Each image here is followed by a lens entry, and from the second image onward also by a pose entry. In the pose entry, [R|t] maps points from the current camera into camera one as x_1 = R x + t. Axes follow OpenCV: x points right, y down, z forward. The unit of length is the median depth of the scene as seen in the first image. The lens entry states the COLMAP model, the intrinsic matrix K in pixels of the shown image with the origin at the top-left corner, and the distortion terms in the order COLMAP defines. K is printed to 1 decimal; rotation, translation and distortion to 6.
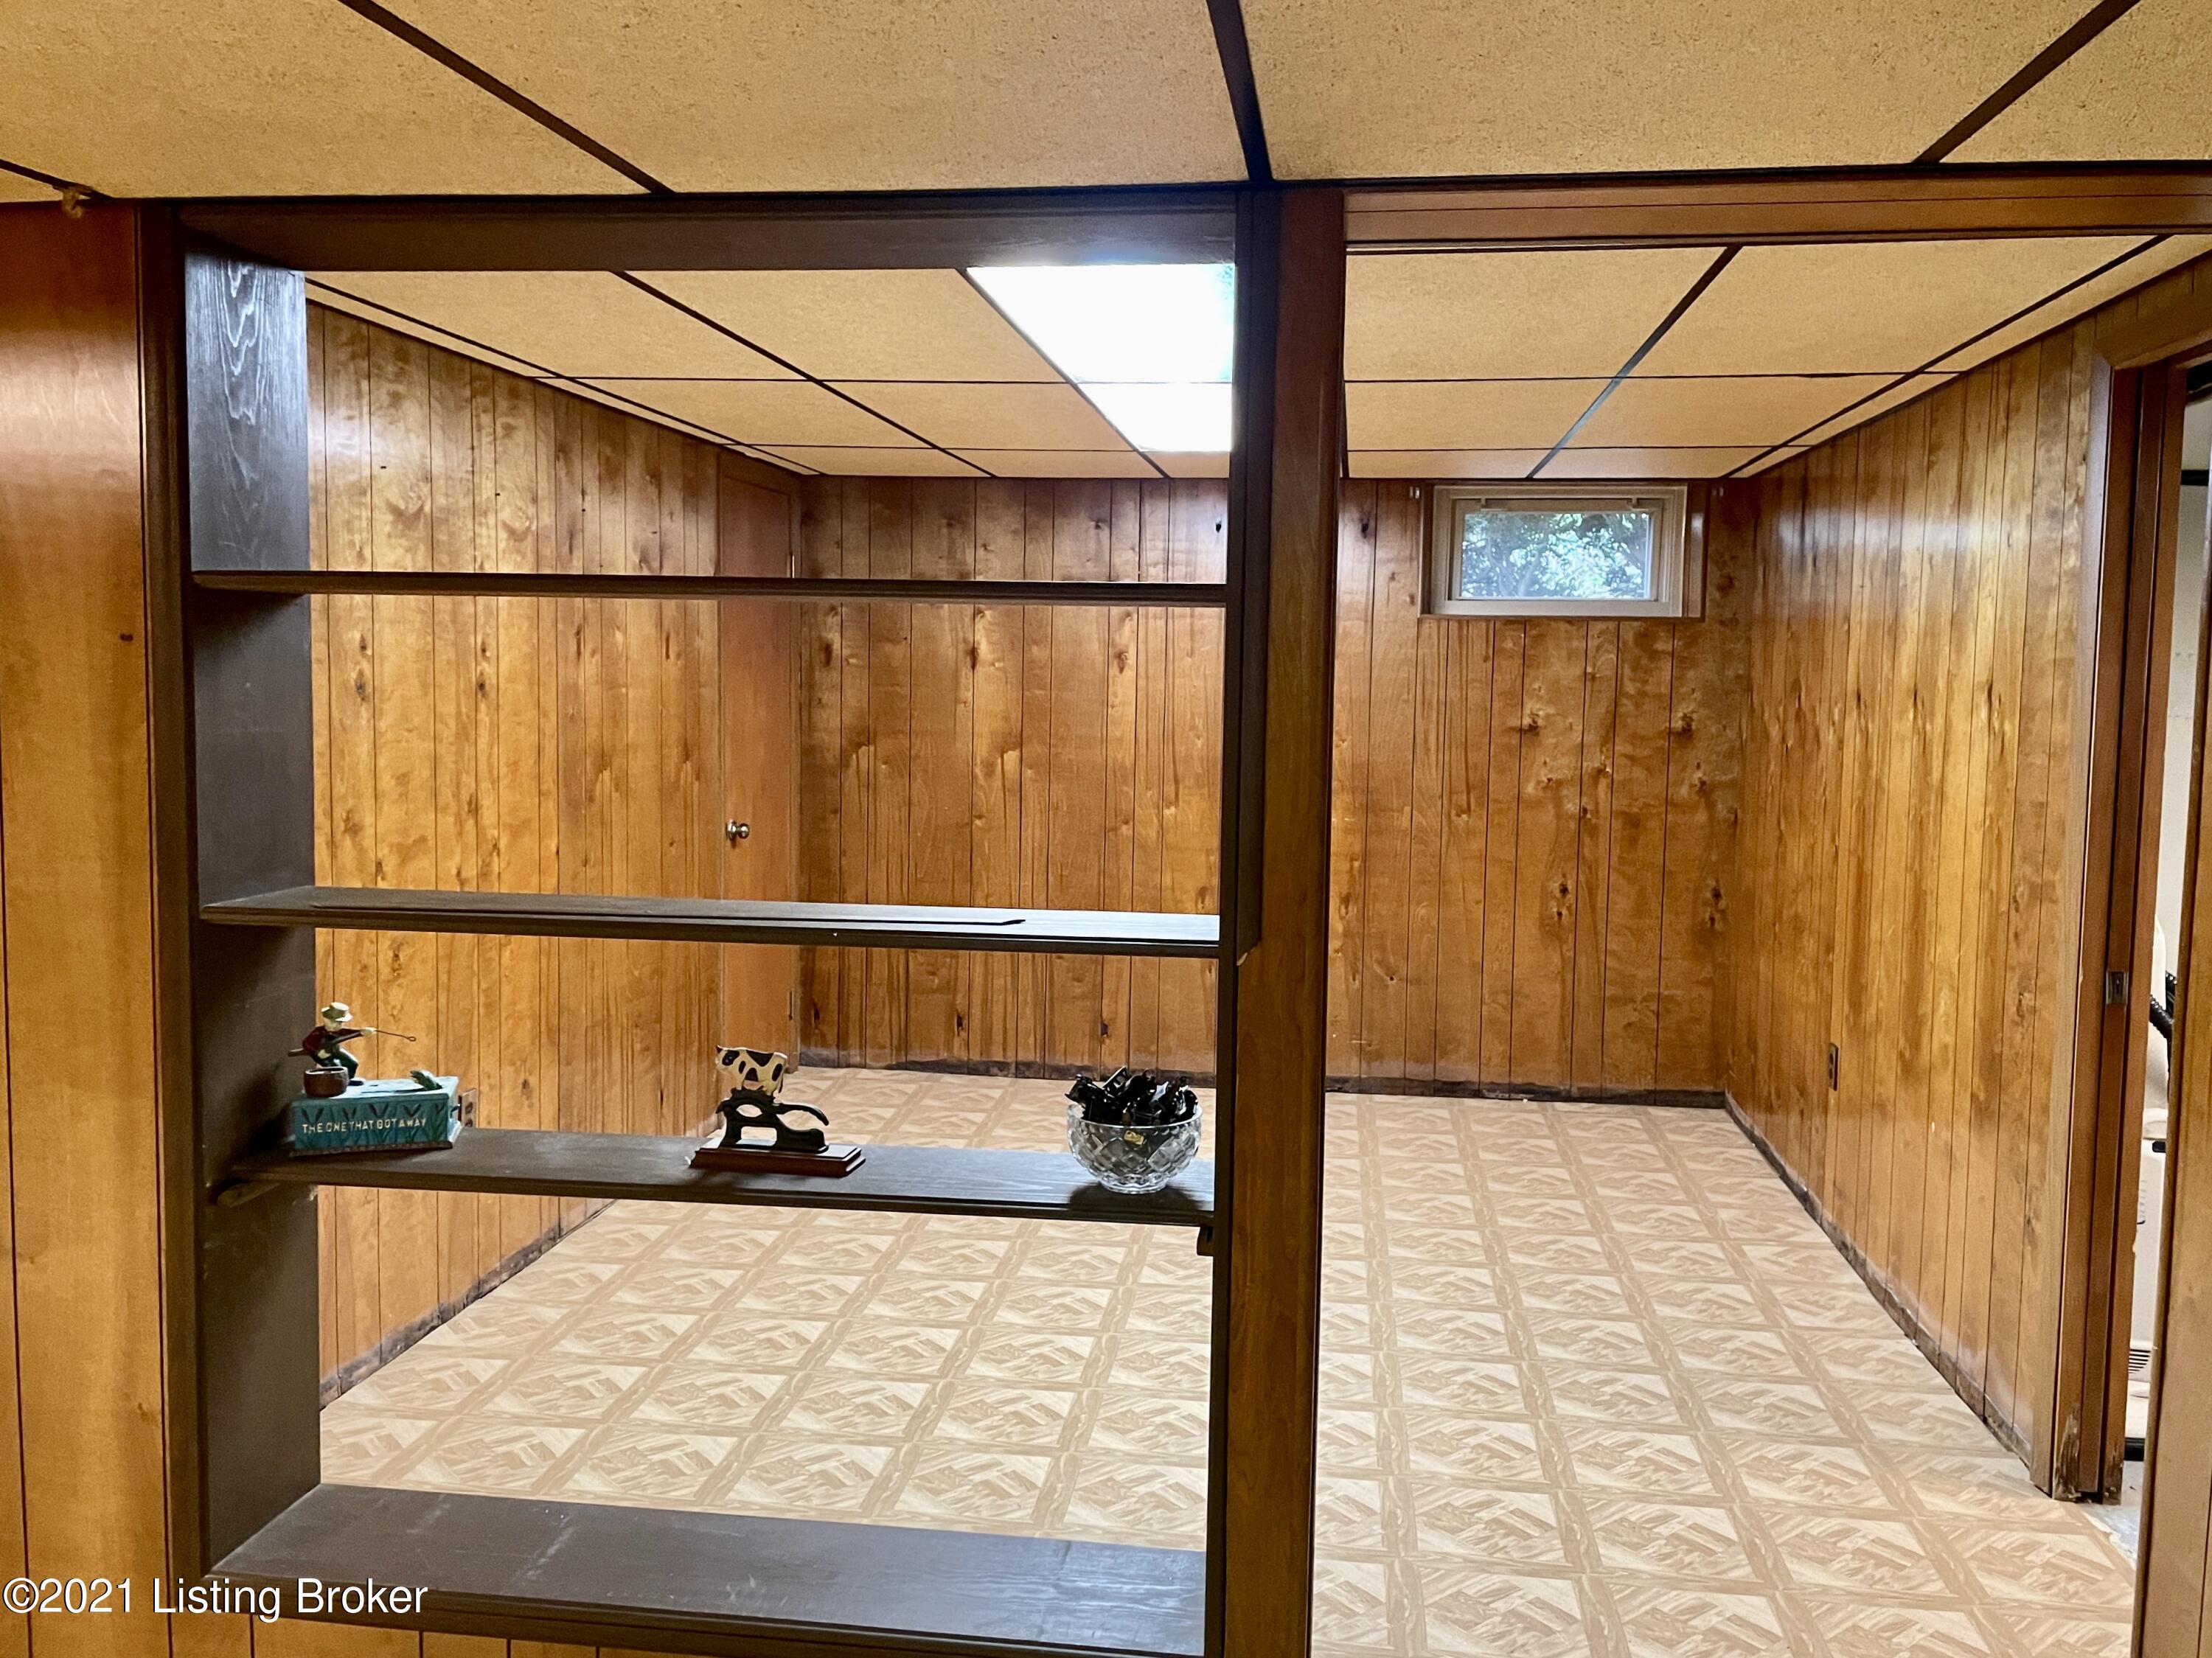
lens RADIAL K [[1754.8, 0, 1112.5], [0, 1754.8, 813.5], [0, 0, 1]] dist [0.109514, -0.149083]
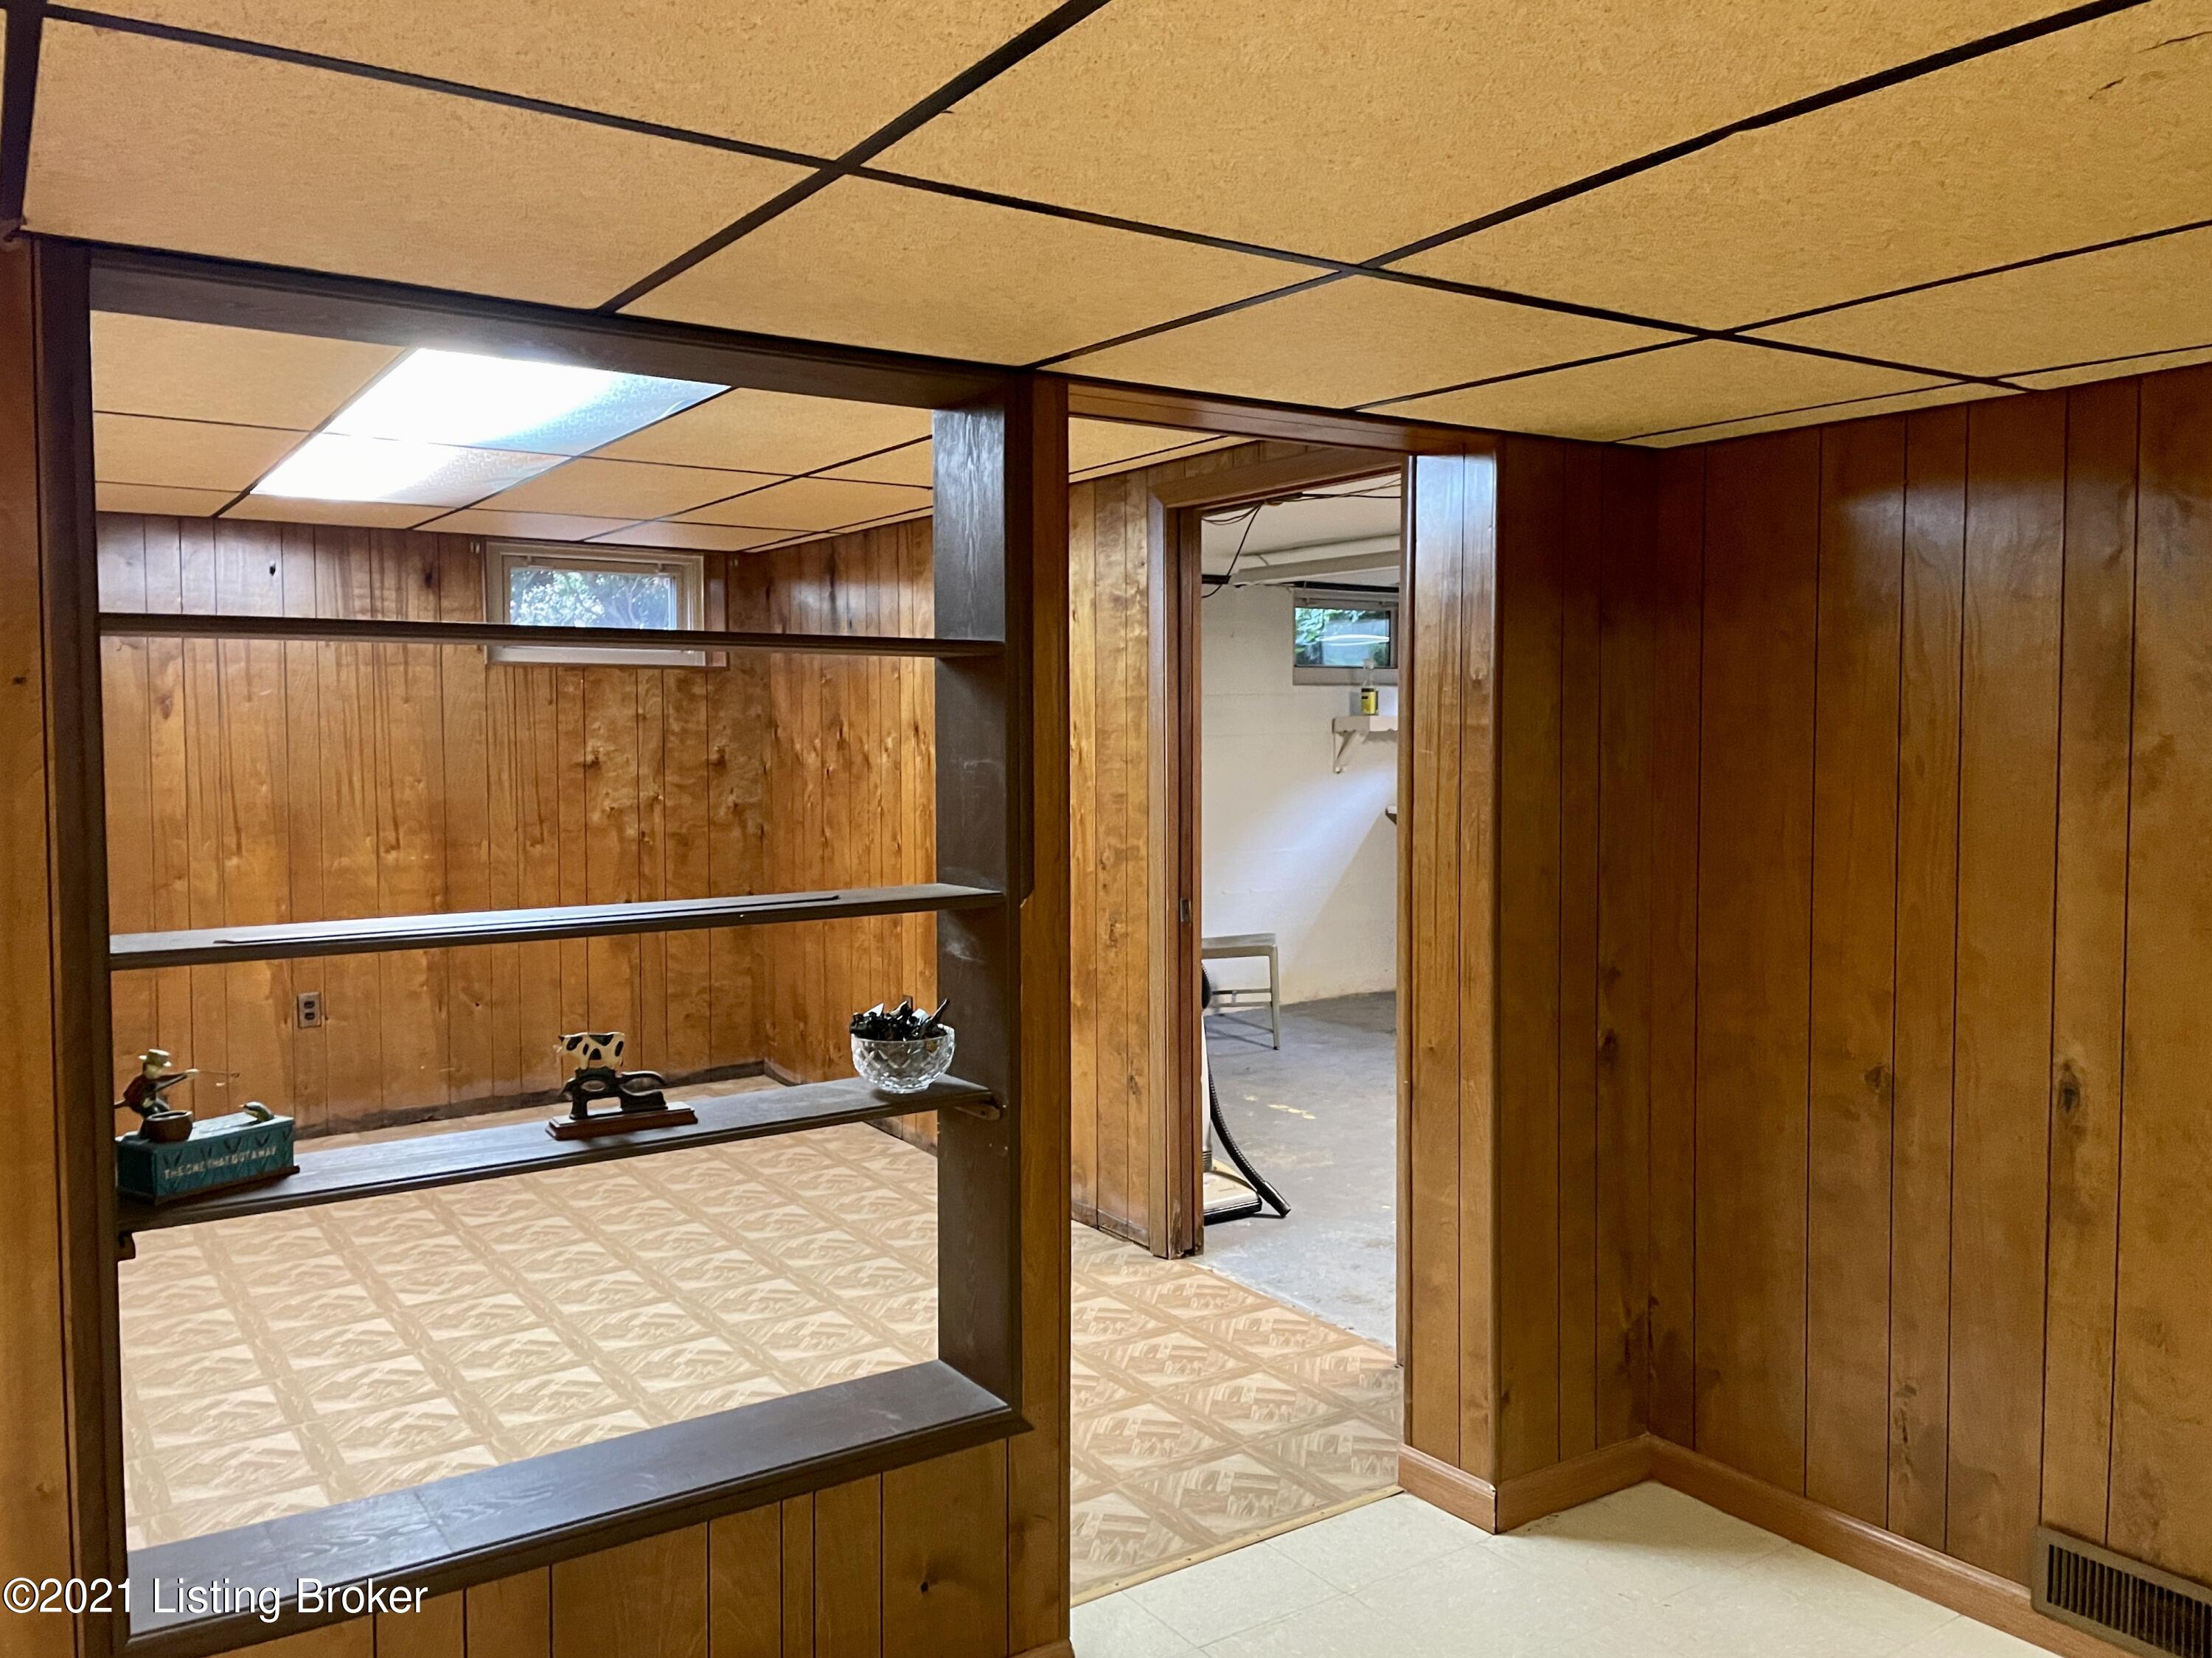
lens RADIAL K [[1679.9, 0, 1108.0], [0, 1679.9, 817.0], [0, 0, 1]] dist [0.101720, -0.126980]
pose [[0.751936, -0.054922, 0.656944, -0.227363], [0.069274, 0.997589, 0.004109, 0.003669], [-0.655586, 0.042419, 0.753928, -0.022602]]
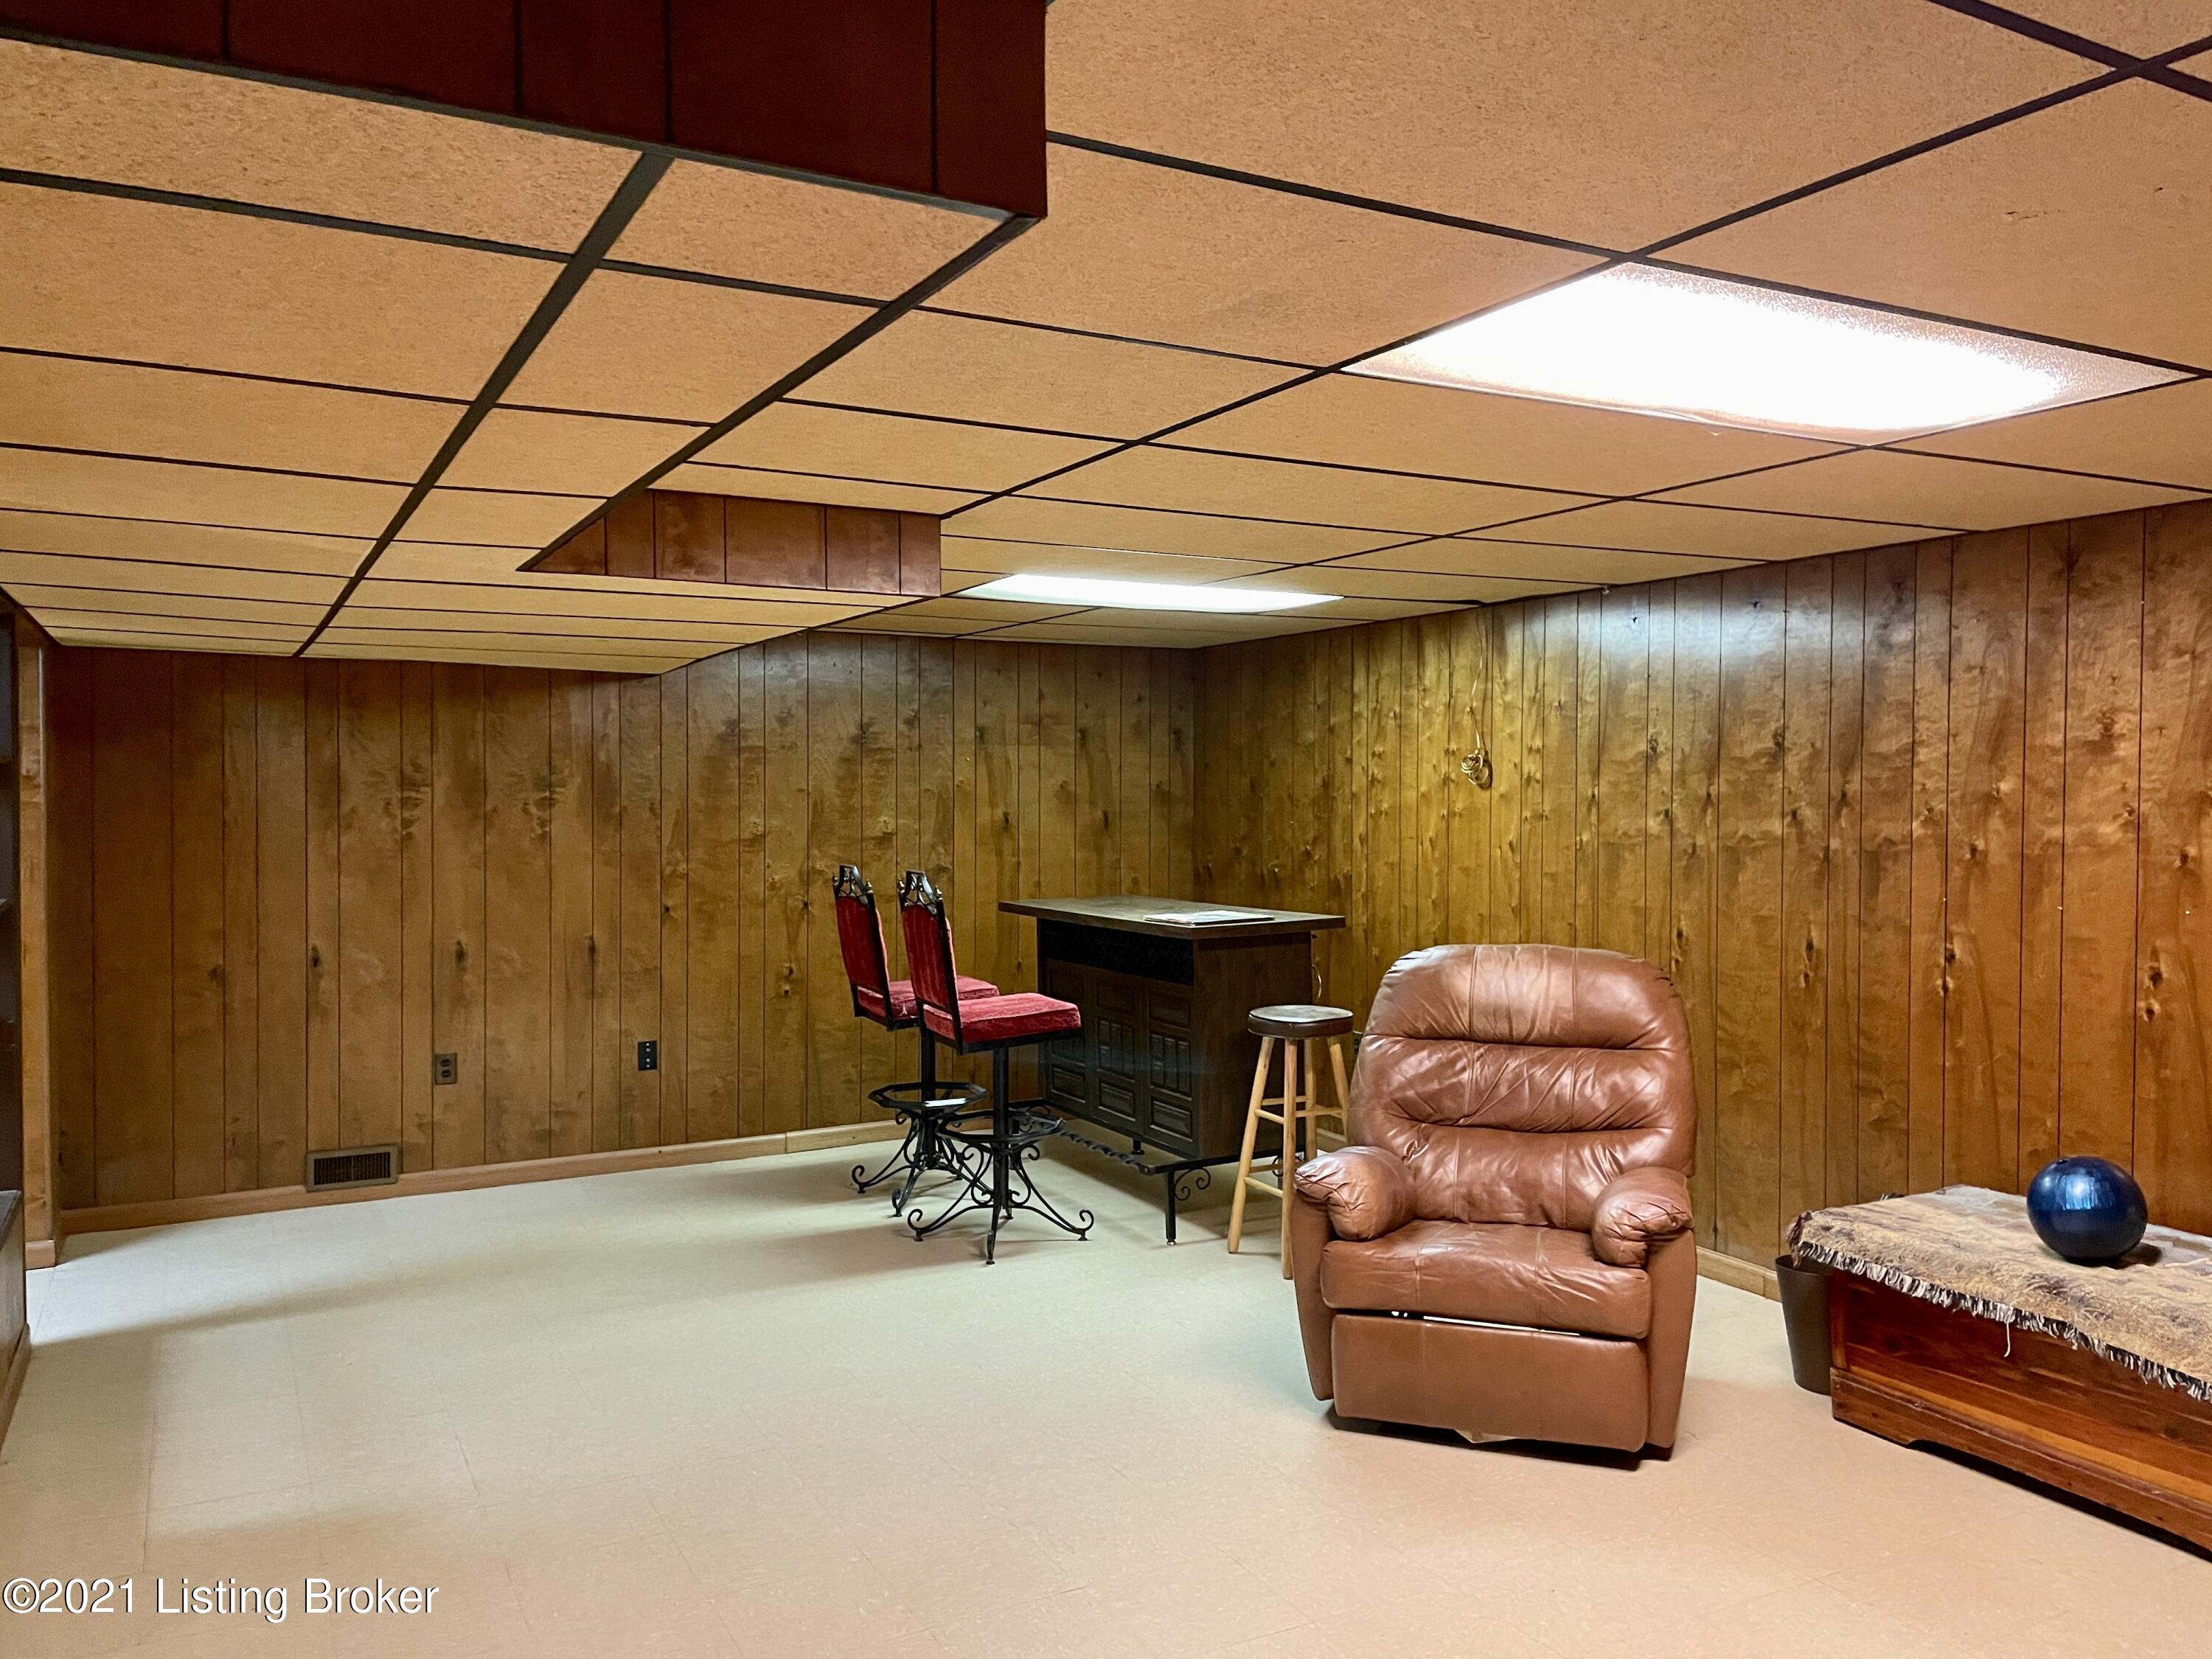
lens RADIAL K [[1680.0, 0, 1108.0], [0, 1680.0, 817.5], [0, 0, 1]] dist [0.101720, -0.126980]
pose [[-0.589727, -0.033348, 0.806914, -0.834147], [0.053015, 0.995393, 0.079883, -0.045939], [-0.805860, 0.089887, -0.585243, 0.345404]]
